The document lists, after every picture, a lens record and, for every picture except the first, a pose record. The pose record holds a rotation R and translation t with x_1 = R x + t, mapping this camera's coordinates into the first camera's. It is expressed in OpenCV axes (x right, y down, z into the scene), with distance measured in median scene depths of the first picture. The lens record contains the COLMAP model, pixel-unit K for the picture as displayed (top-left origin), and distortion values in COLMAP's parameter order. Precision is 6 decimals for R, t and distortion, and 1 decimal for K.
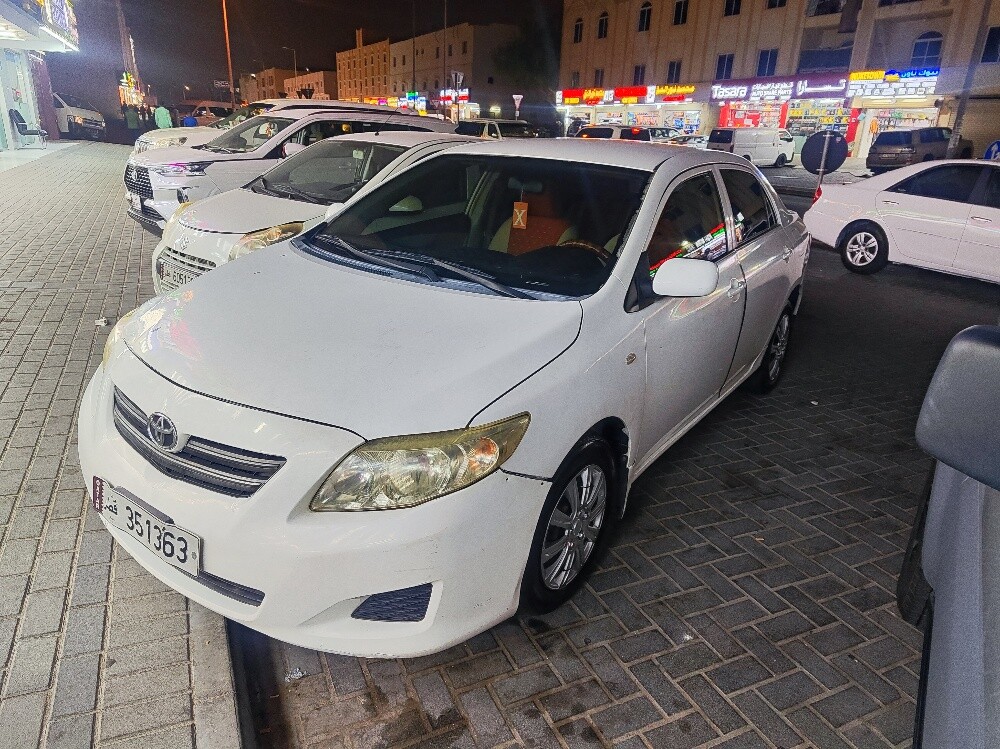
lens RADIAL K [[656.0, 0, 493.8], [0, 656.0, 372.8], [0, 0, 1]] dist [0.083260, -0.067396]
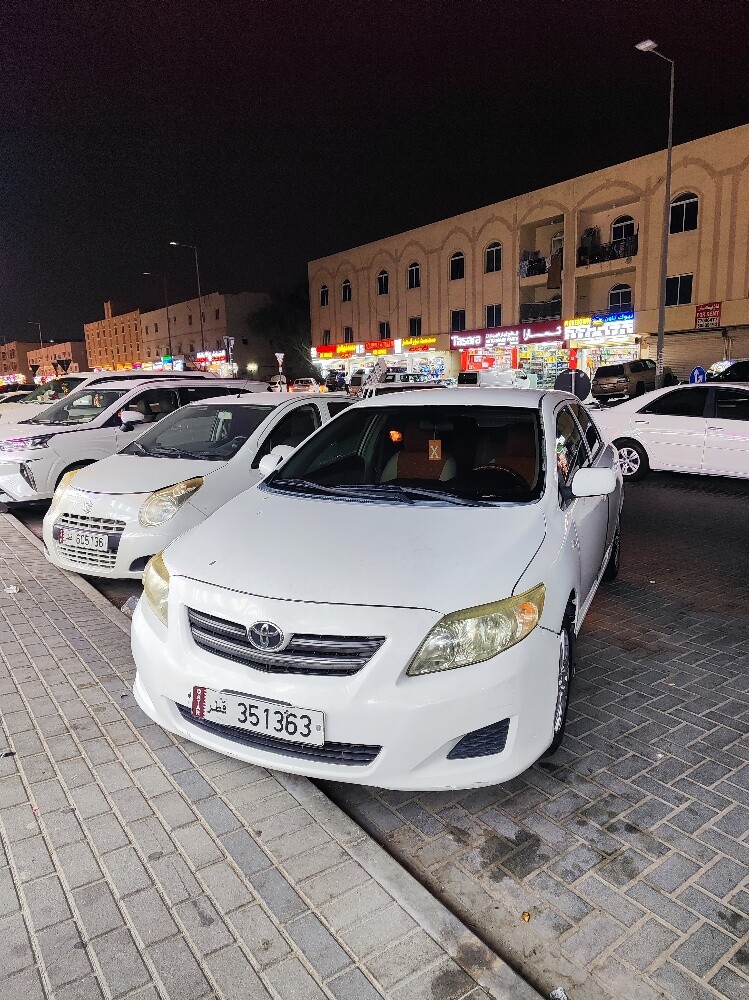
lens RADIAL K [[655.0, 0, 374.6], [0, 655.0, 496.8], [0, 0, 1]] dist [0.078780, -0.059446]
pose [[0.979464, -0.098503, 0.175918, -0.031452], [0.127916, 0.978038, -0.164560, 0.004017], [-0.155845, 0.183683, 0.970553, -0.018286]]
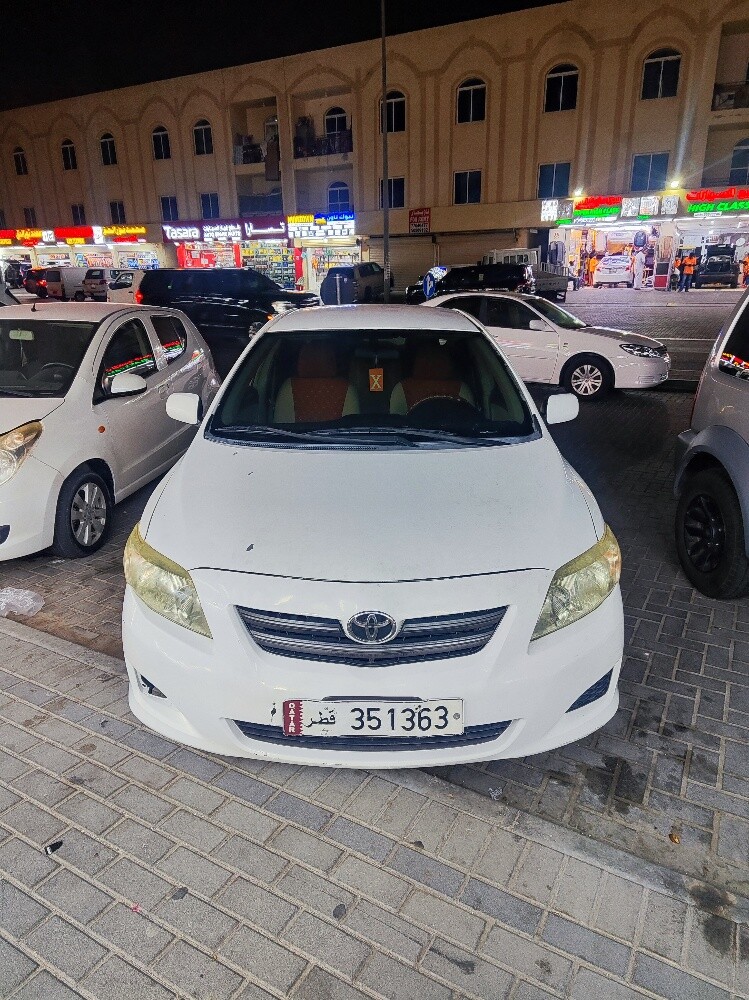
lens RADIAL K [[656.0, 0, 374.5], [0, 656.0, 500.0], [0, 0, 1]] dist [0.083260, -0.067396]
pose [[0.815412, -0.234561, 0.529230, -0.064670], [0.241319, 0.968738, 0.057544, -0.010914], [-0.526183, 0.080791, 0.846525, 0.005536]]
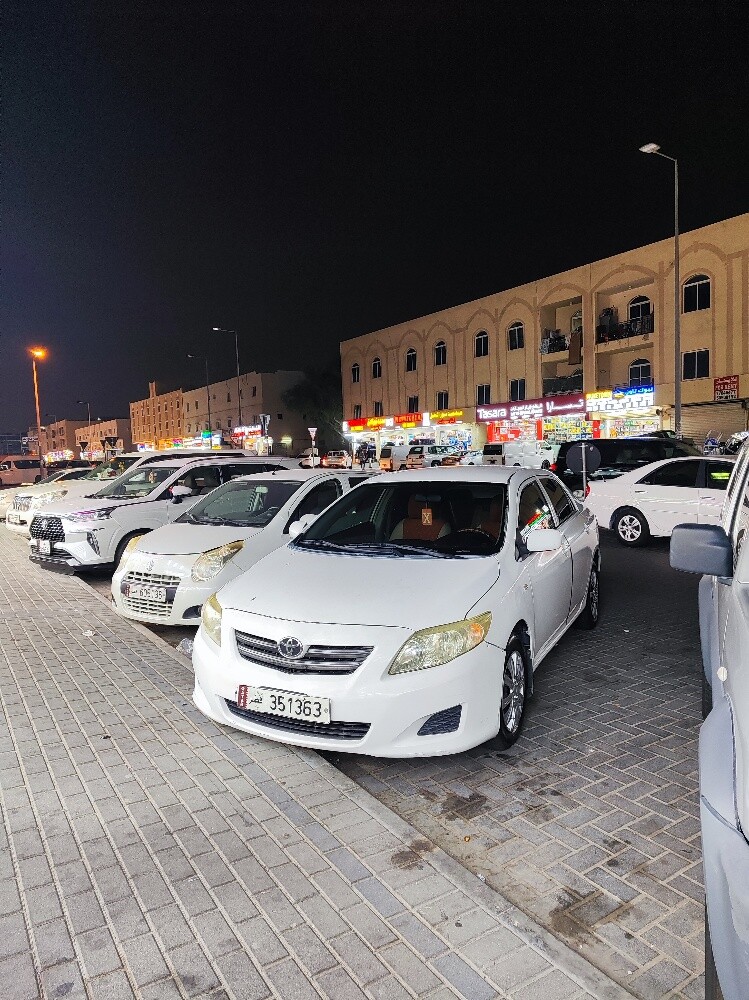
lens RADIAL K [[655.0, 0, 374.6], [0, 655.0, 496.8], [0, 0, 1]] dist [0.078780, -0.059446]
pose [[0.986705, -0.086632, 0.137509, -0.031035], [0.121818, 0.954302, -0.272887, 0.013602], [-0.107585, 0.286010, 0.952168, -0.052271]]
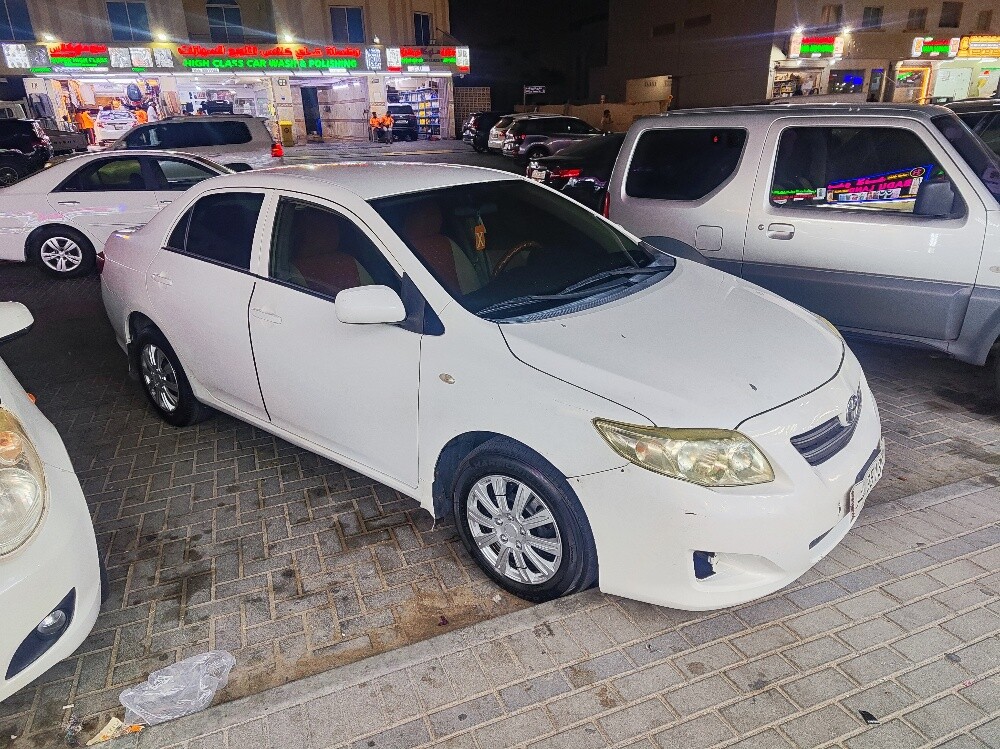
lens RADIAL K [[656.0, 0, 493.8], [0, 656.0, 372.8], [0, 0, 1]] dist [0.083260, -0.067396]
pose [[0.068318, -0.402018, 0.913080, -0.109141], [0.375698, 0.858211, 0.349749, -0.044063], [-0.924221, 0.319148, 0.209668, 0.086622]]
